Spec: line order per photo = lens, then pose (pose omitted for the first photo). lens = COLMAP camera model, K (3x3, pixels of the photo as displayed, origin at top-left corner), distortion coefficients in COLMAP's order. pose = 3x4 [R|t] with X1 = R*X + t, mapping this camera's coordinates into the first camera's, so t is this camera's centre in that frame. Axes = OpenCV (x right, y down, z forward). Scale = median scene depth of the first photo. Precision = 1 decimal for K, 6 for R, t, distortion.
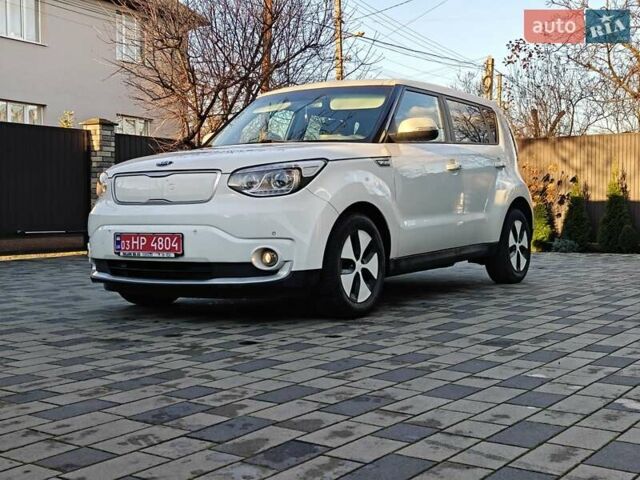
lens RADIAL K [[856.9, 0, 321.5], [0, 856.9, 233.6], [0, 0, 1]] dist [0.146556, -0.611590]
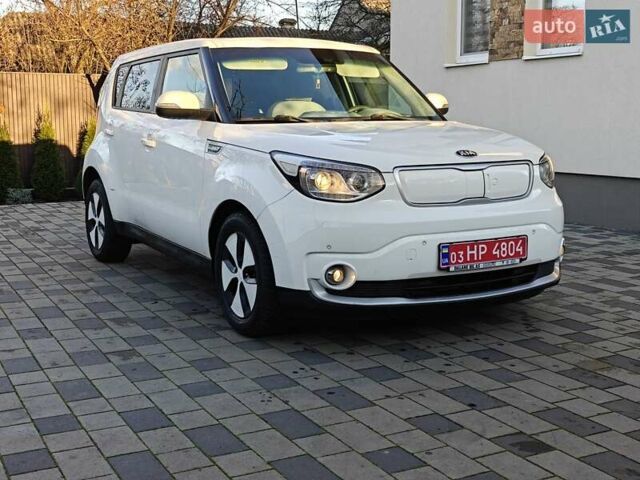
lens RADIAL K [[858.3, 0, 320.0], [0, 858.3, 240.0], [0, 0, 1]] dist [0.108664, -0.431339]
pose [[0.455642, -0.123145, 0.881604, -0.992606], [0.030927, 0.991977, 0.122577, -0.105203], [-0.889626, -0.028586, 0.455795, 0.747163]]
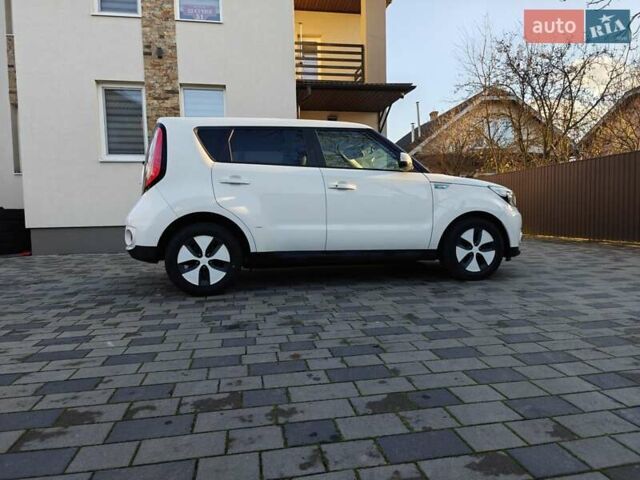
lens RADIAL K [[434.7, 0, 319.9], [0, 434.7, 228.6], [0, 0, 1]] dist [0.007631, -0.000393]
pose [[-0.717803, -0.011676, 0.696149, -0.634321], [0.046054, 0.996873, 0.064207, -0.075387], [-0.694722, 0.078149, -0.715021, 2.051645]]
